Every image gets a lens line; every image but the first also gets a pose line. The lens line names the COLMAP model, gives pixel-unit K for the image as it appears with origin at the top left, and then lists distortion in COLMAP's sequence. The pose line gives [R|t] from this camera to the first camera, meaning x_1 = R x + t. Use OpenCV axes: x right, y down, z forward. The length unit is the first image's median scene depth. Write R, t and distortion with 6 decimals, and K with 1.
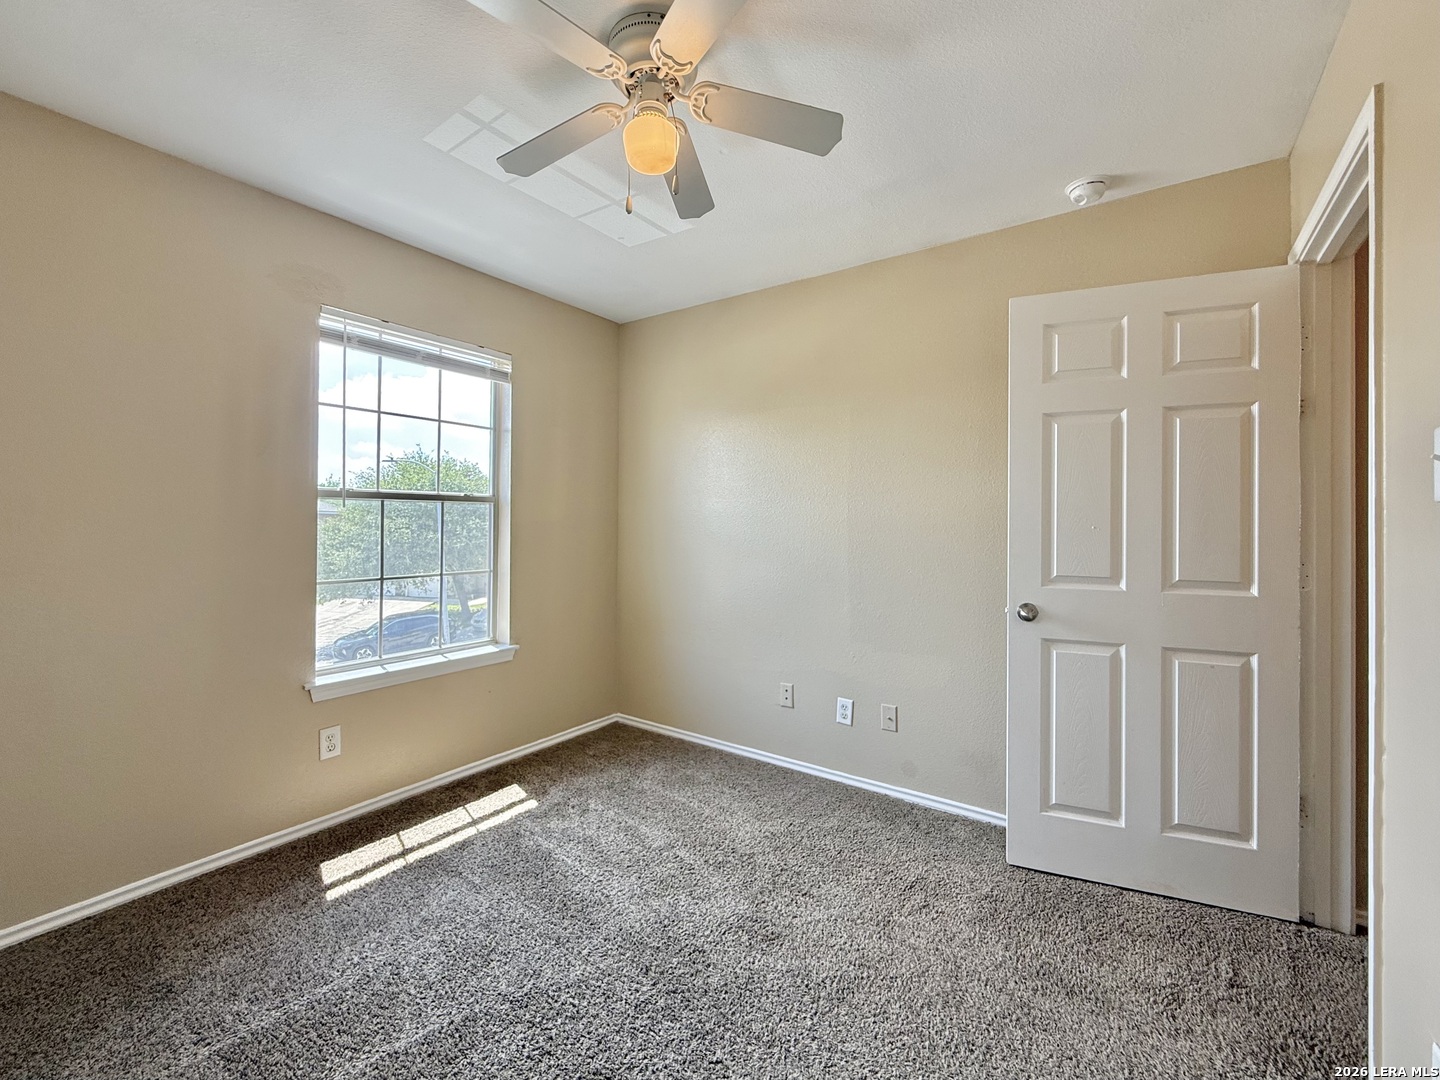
lens RADIAL K [[587.8, 0, 740.8], [0, 587.8, 512.9], [0, 0, 1]] dist [-0.002137, 0.000015]
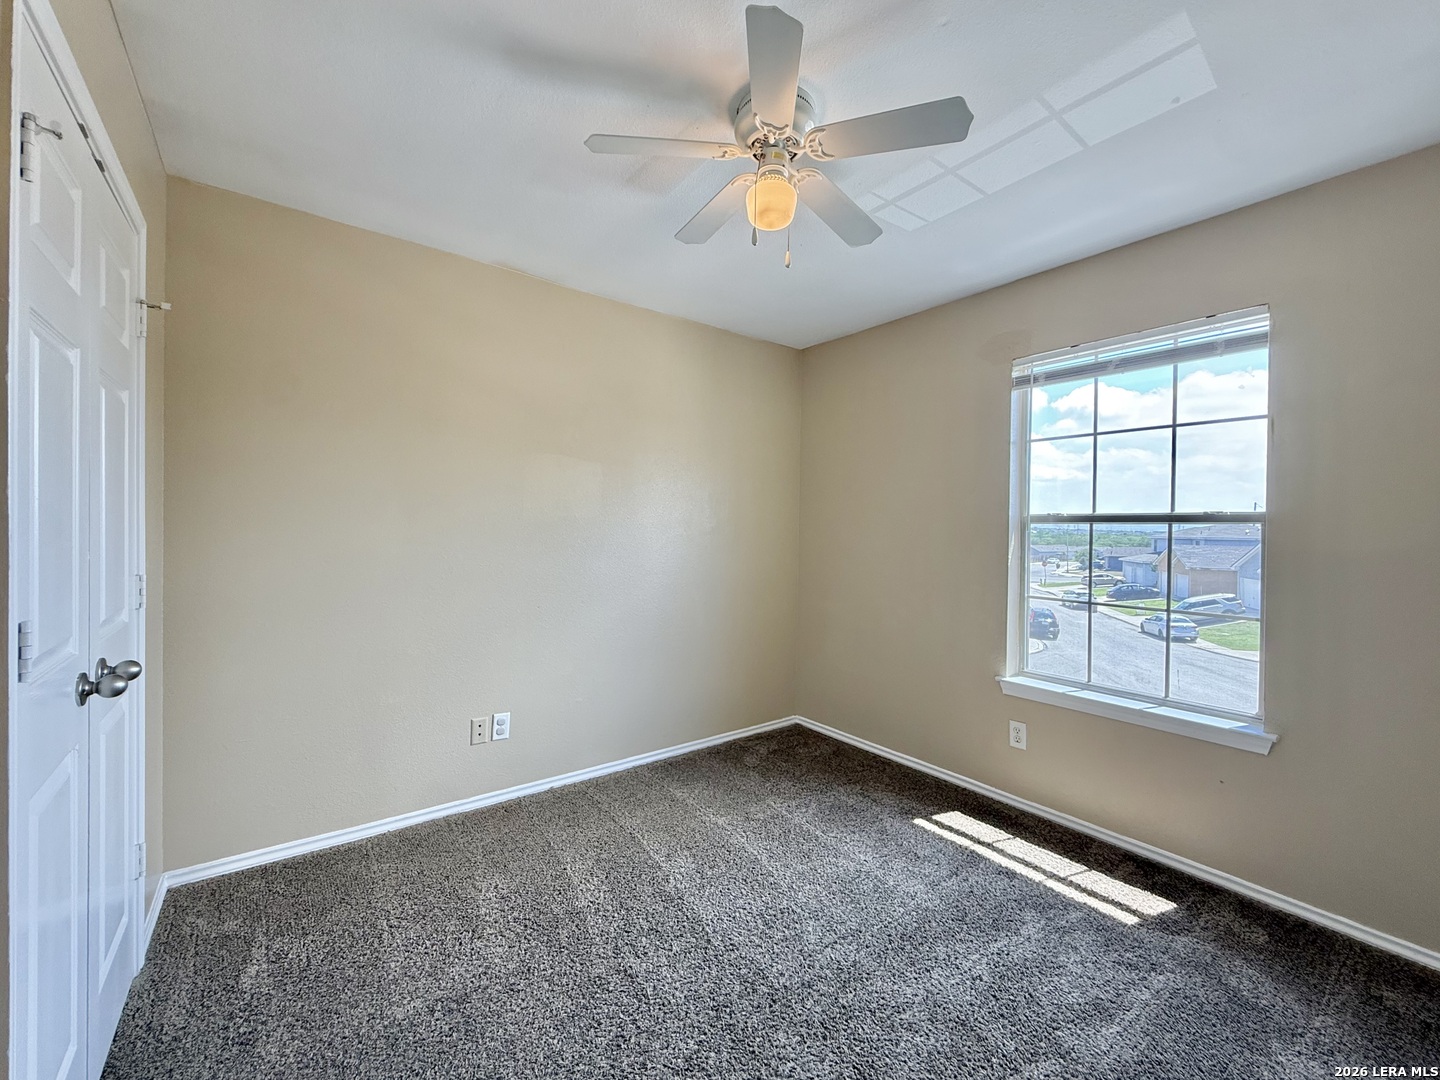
lens RADIAL K [[587.8, 0, 716.9], [0, 587.8, 529.2], [0, 0, 1]] dist [-0.002137, 0.000015]
pose [[-0.308496, -0.009439, -0.951179, 0.542110], [-0.006977, 0.999946, -0.007661, -0.000196], [0.951200, 0.004273, -0.308546, 0.732586]]
